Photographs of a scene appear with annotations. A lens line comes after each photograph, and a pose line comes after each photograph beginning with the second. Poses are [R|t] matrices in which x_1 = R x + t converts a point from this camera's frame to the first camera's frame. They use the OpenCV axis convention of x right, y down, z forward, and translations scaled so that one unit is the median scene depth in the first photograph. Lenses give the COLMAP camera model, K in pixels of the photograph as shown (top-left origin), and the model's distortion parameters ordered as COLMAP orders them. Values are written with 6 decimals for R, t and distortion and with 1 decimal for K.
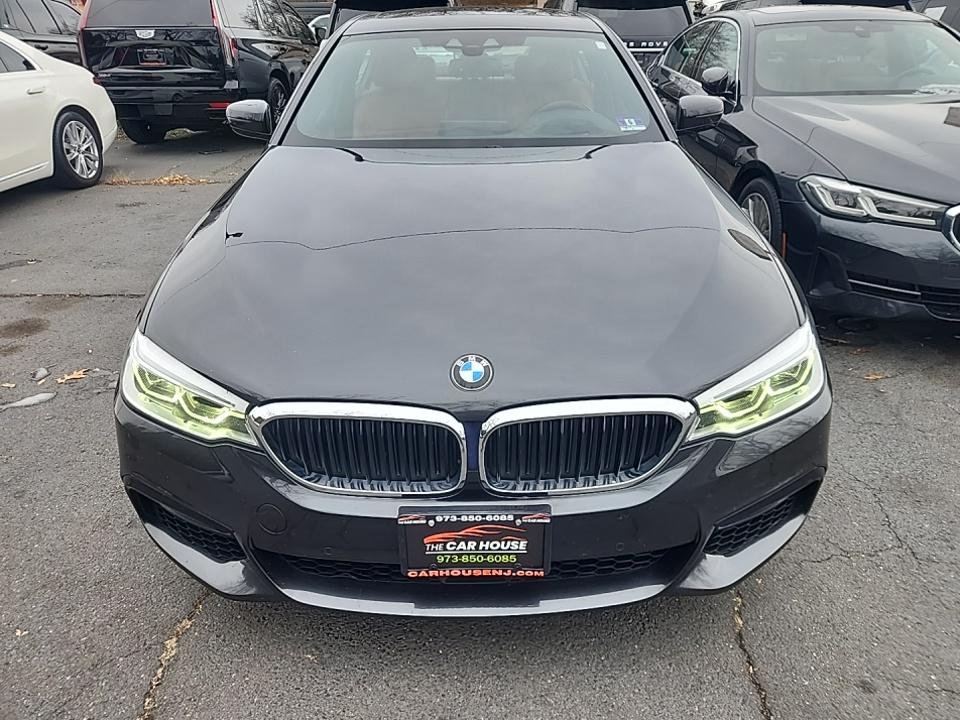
lens RADIAL K [[631.6, 0, 480.1], [0, 631.6, 356.8], [0, 0, 1]] dist [0.039526, -0.039615]
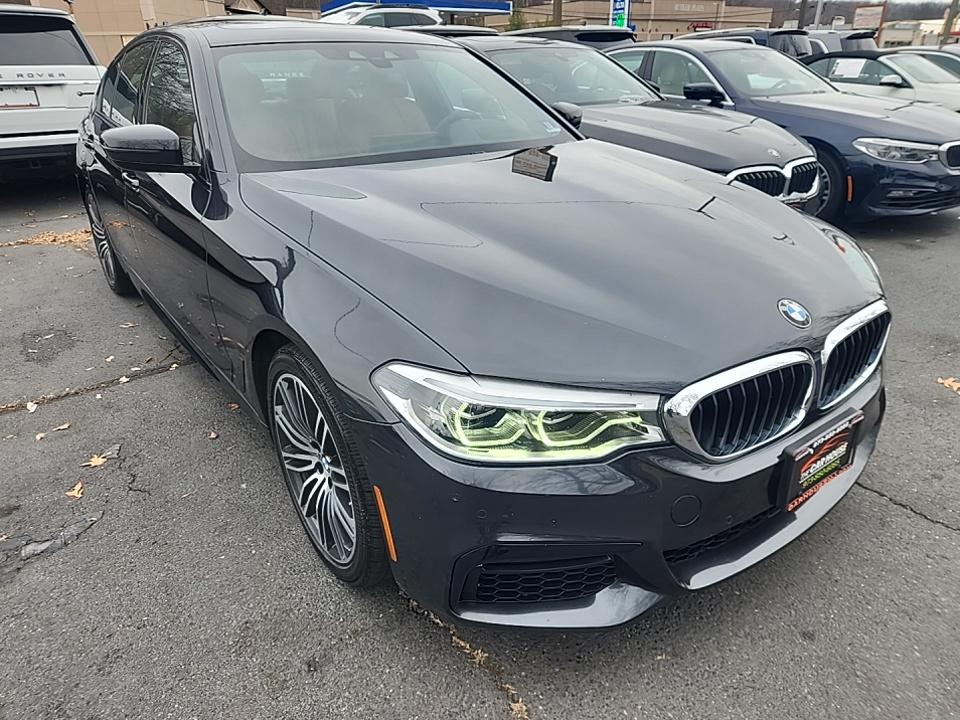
lens RADIAL K [[631.6, 0, 479.7], [0, 631.6, 361.0], [0, 0, 1]] dist [0.039526, -0.039615]
pose [[0.805017, -0.253097, 0.536553, -0.914388], [0.274823, 0.960628, 0.040807, -0.079243], [-0.525756, 0.114607, 0.842879, 0.281724]]
